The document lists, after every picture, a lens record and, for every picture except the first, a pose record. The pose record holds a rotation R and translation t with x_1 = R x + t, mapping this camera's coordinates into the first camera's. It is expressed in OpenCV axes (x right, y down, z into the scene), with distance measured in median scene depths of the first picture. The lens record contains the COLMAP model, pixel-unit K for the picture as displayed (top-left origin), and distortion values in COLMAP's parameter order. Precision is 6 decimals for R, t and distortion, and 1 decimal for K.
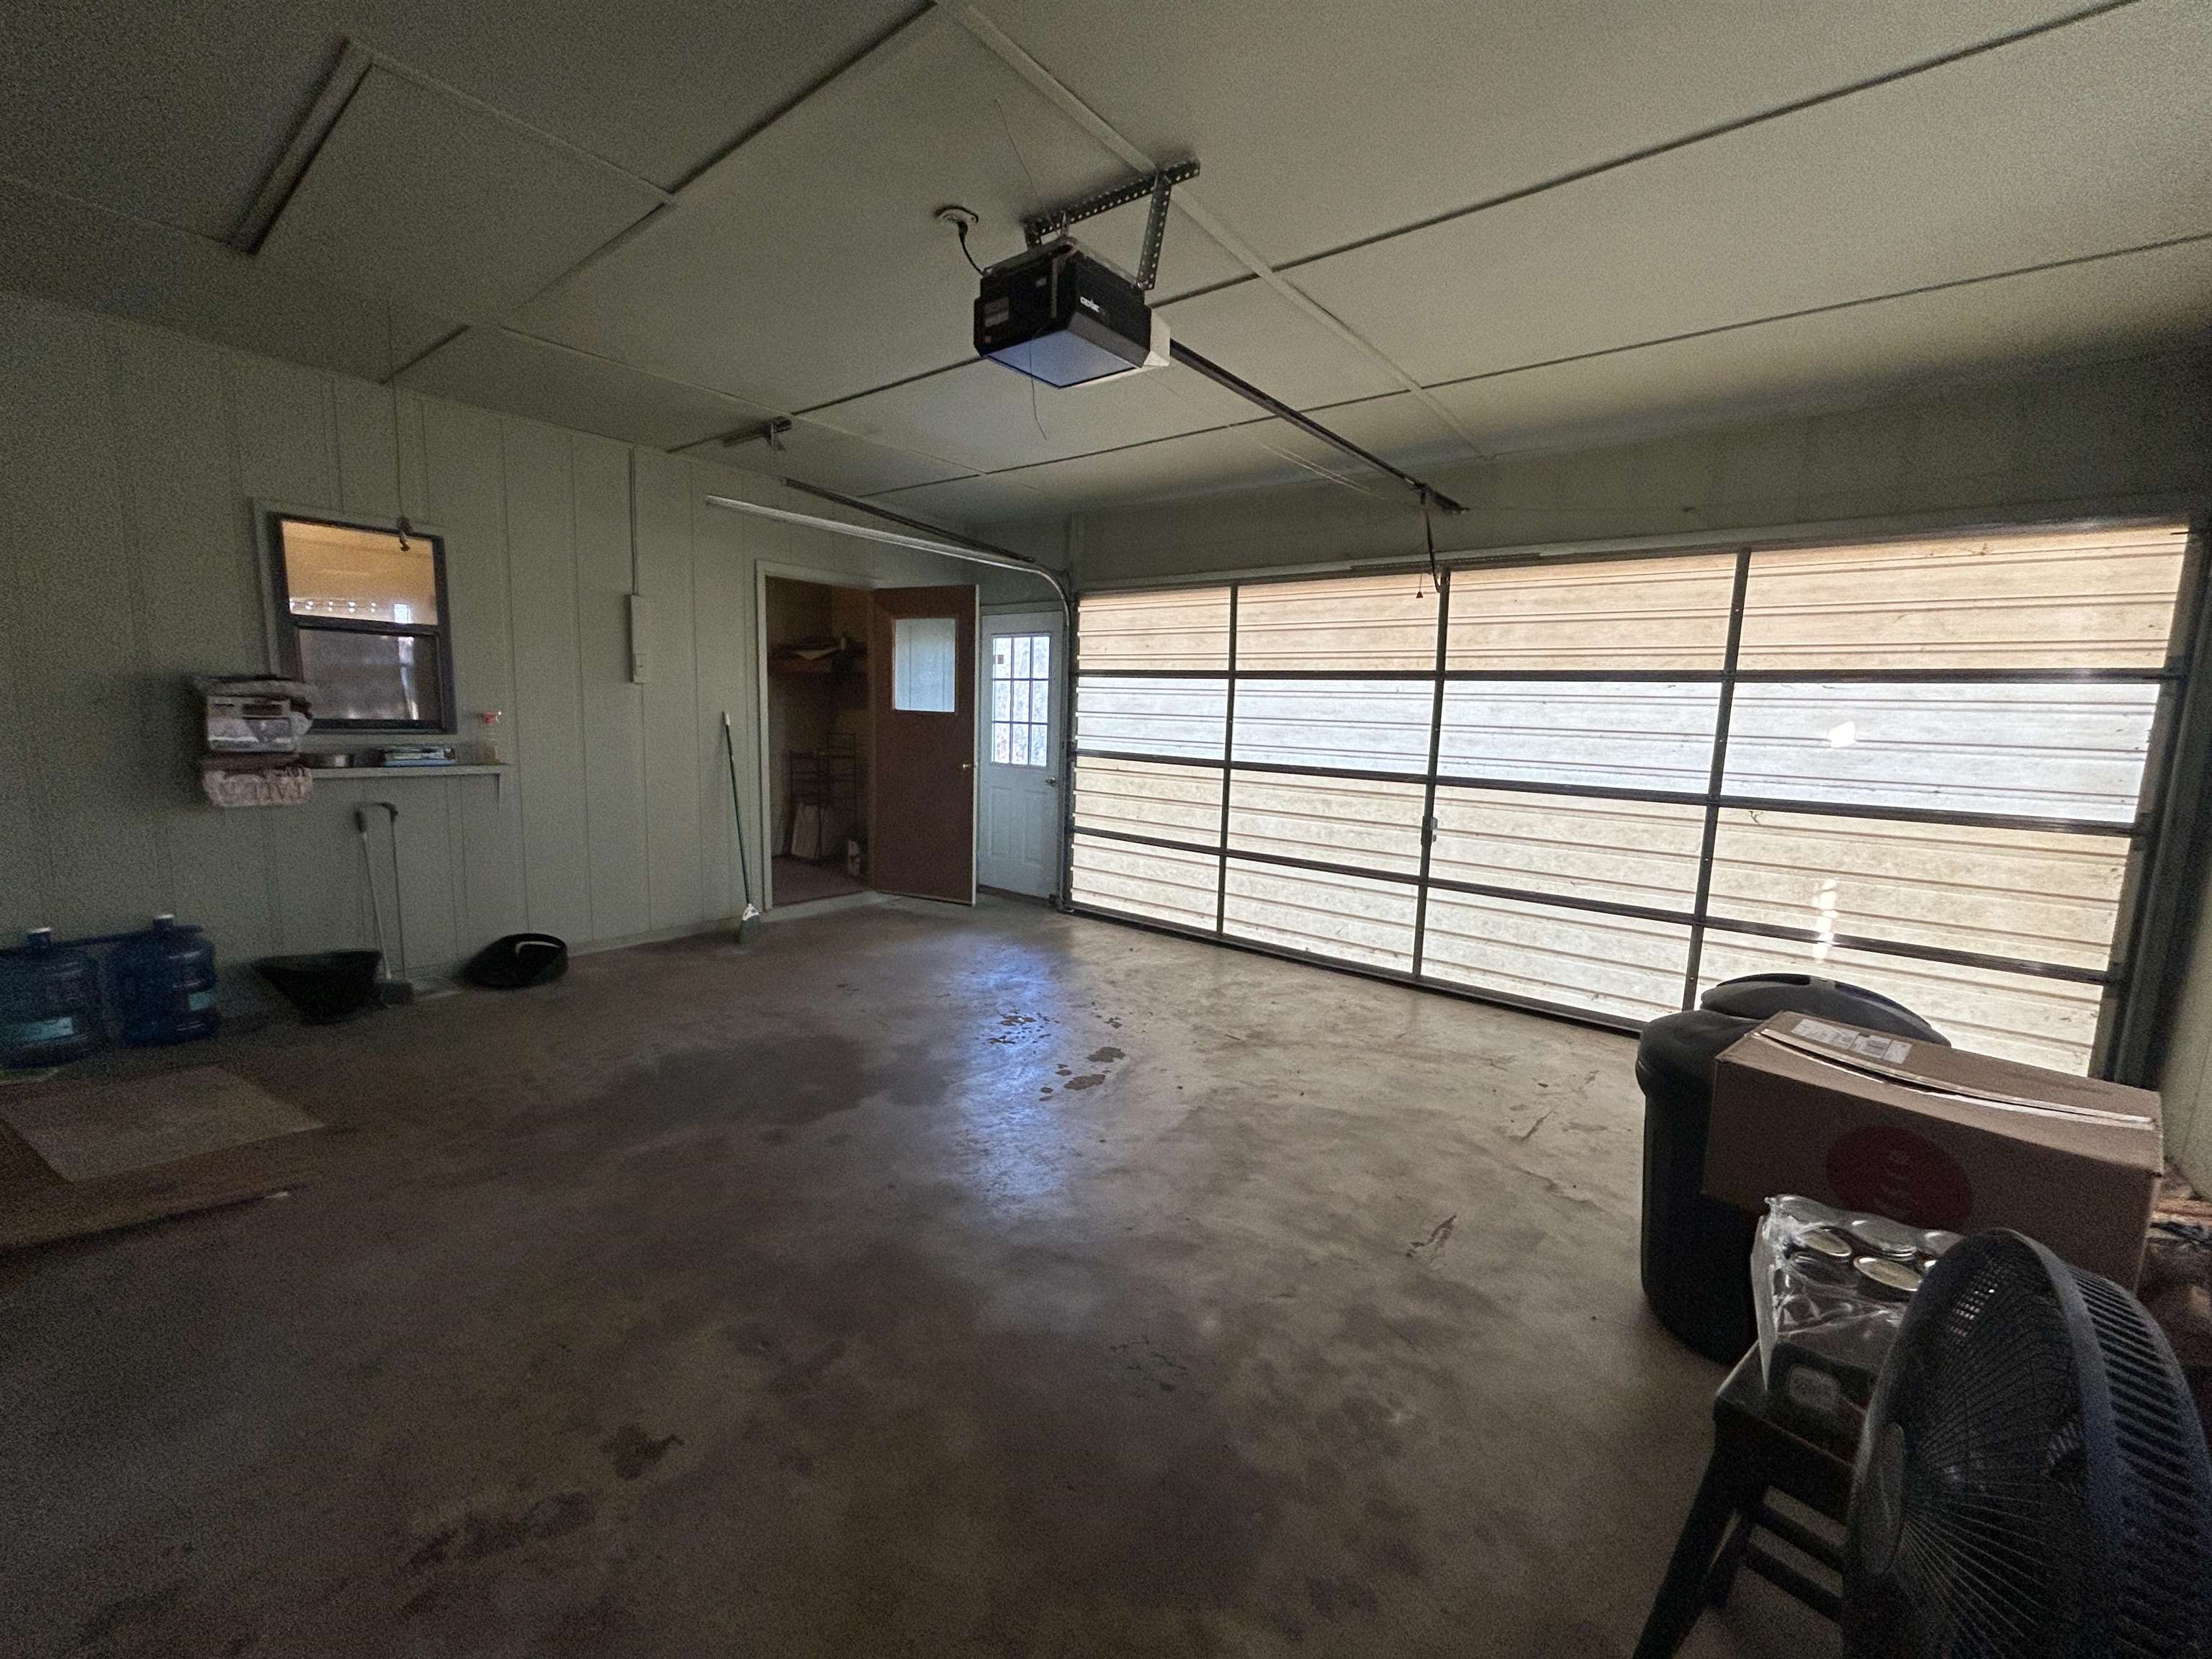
lens RADIAL K [[888.2, 0, 1106.0], [0, 888.2, 829.5], [0, 0, 1]] dist [-0.003542, -0.000001]
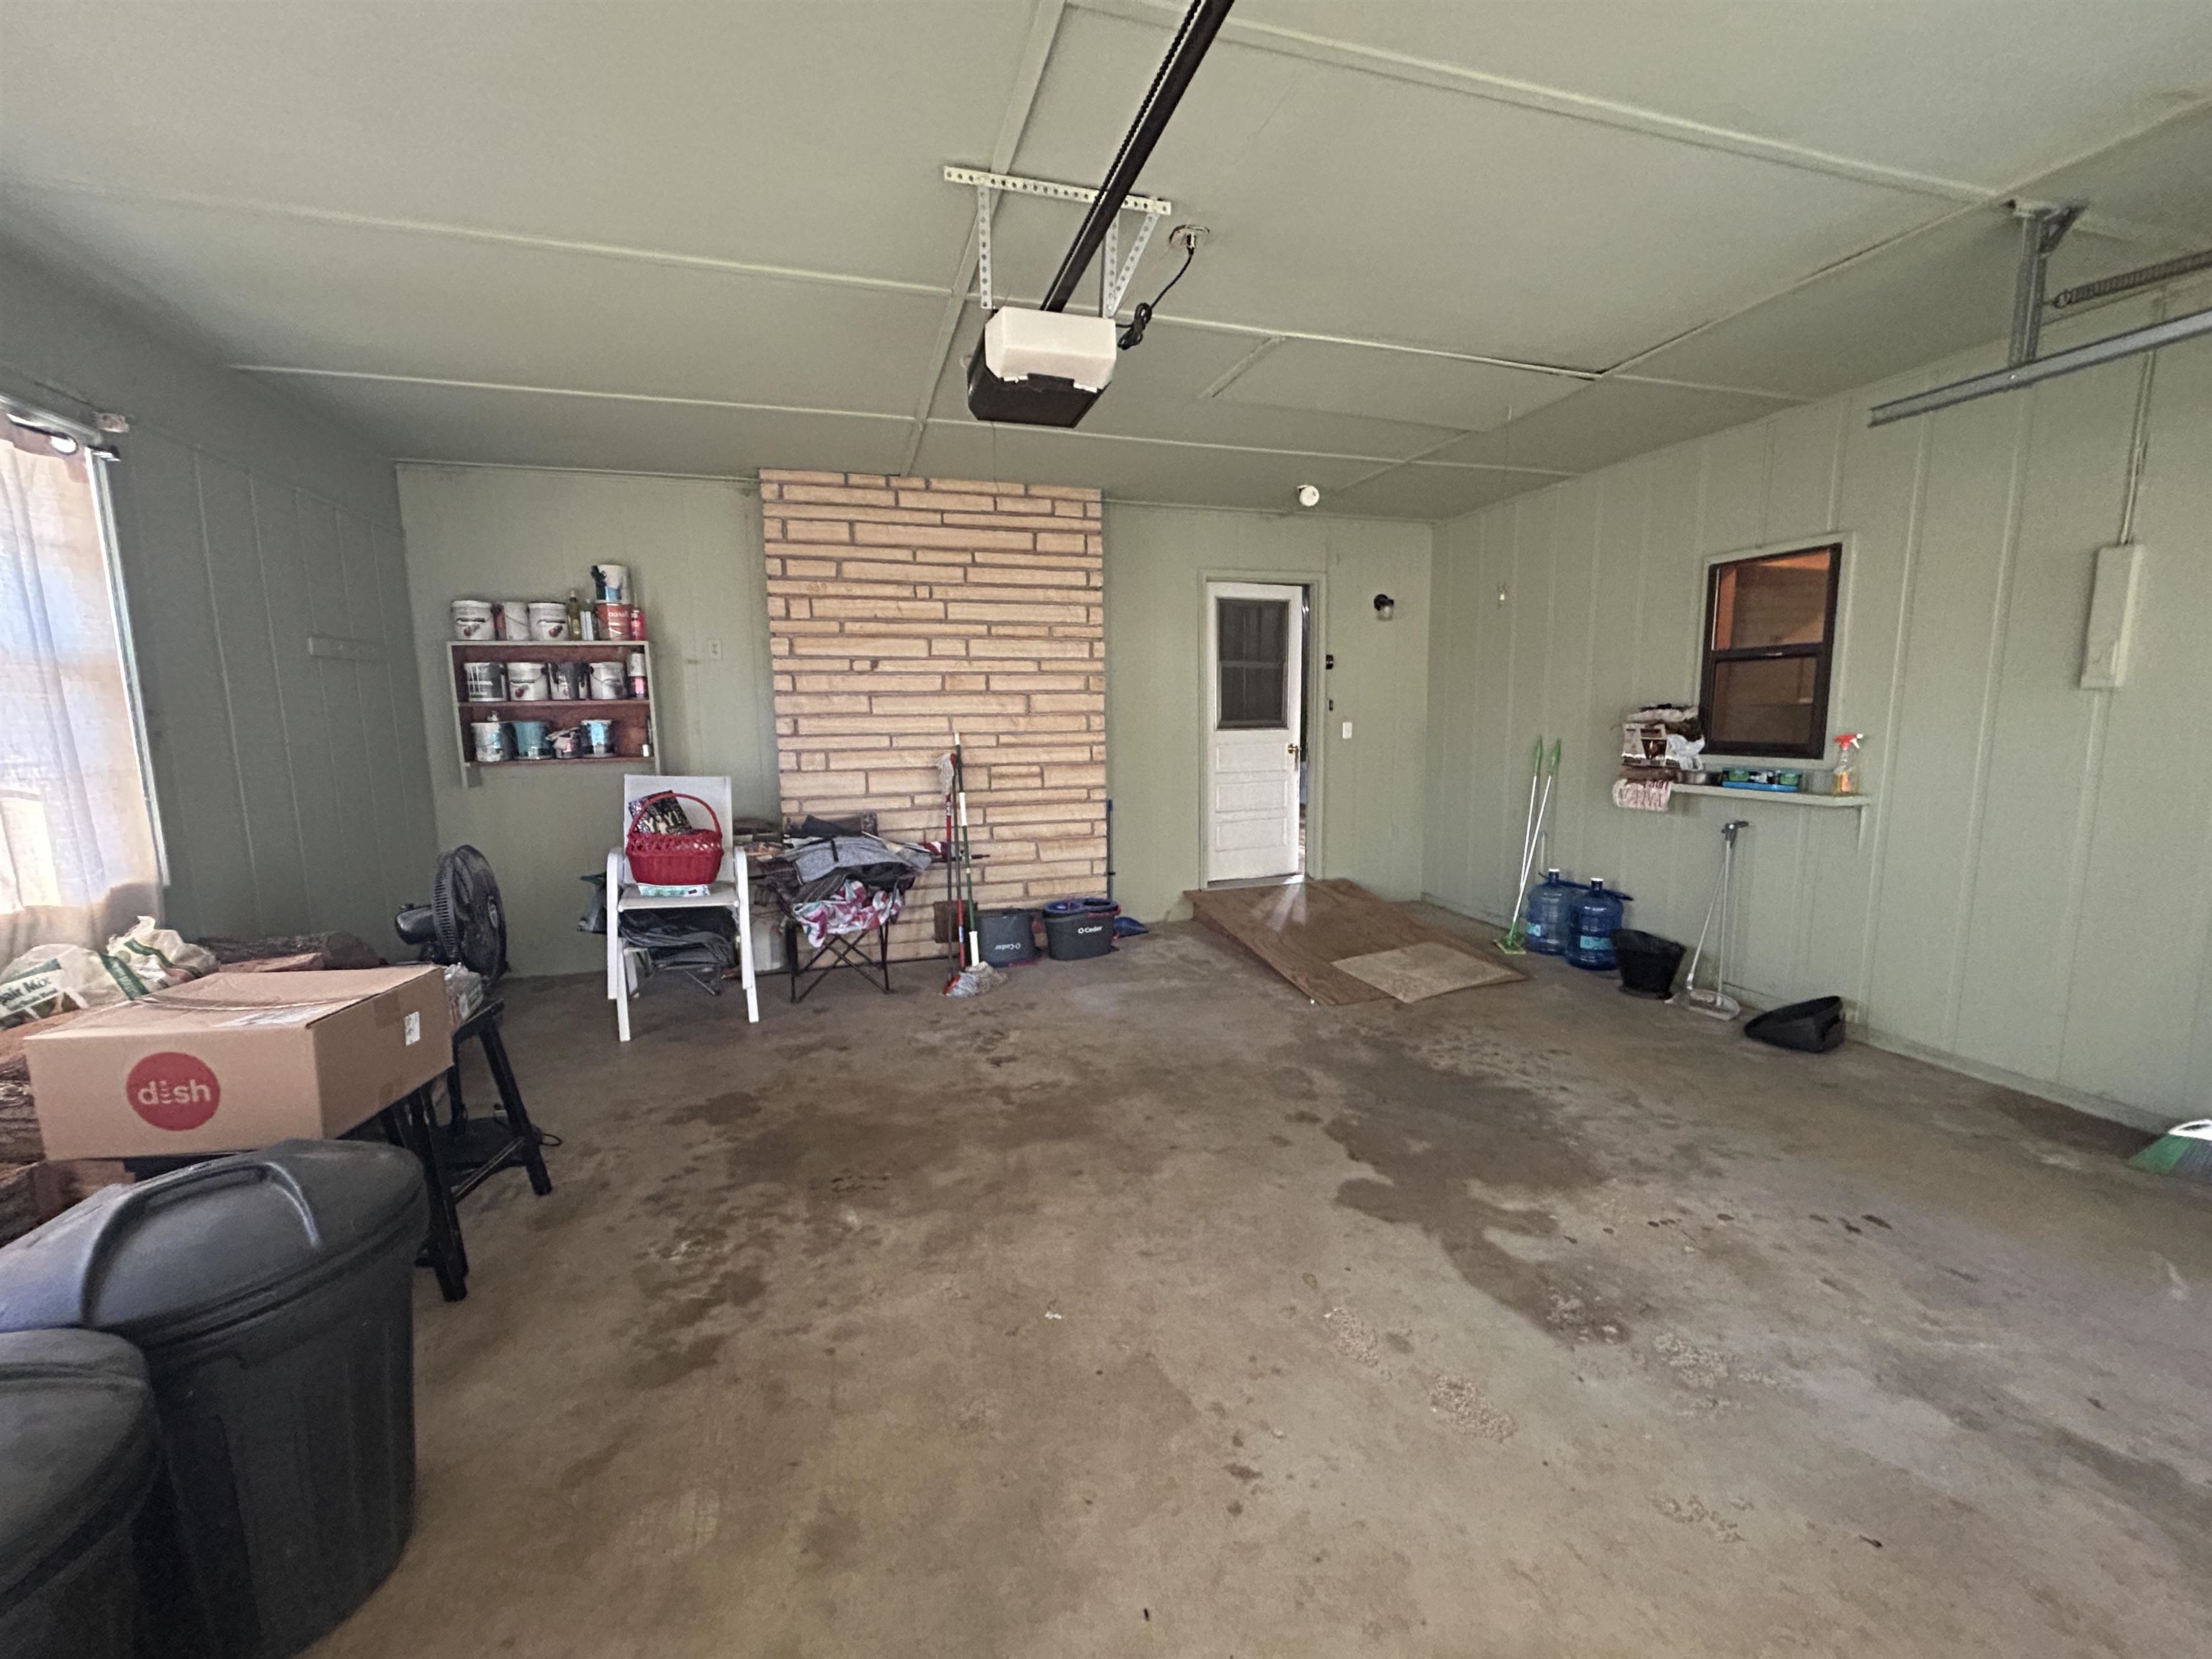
lens RADIAL K [[888.2, 0, 1106.0], [0, 888.2, 829.5], [0, 0, 1]] dist [-0.003542, -0.000001]
pose [[-0.560553, 0.082052, -0.824044, 0.652018], [-0.114367, 0.977874, 0.175167, -0.167751], [0.820183, 0.192434, -0.538765, 1.349957]]
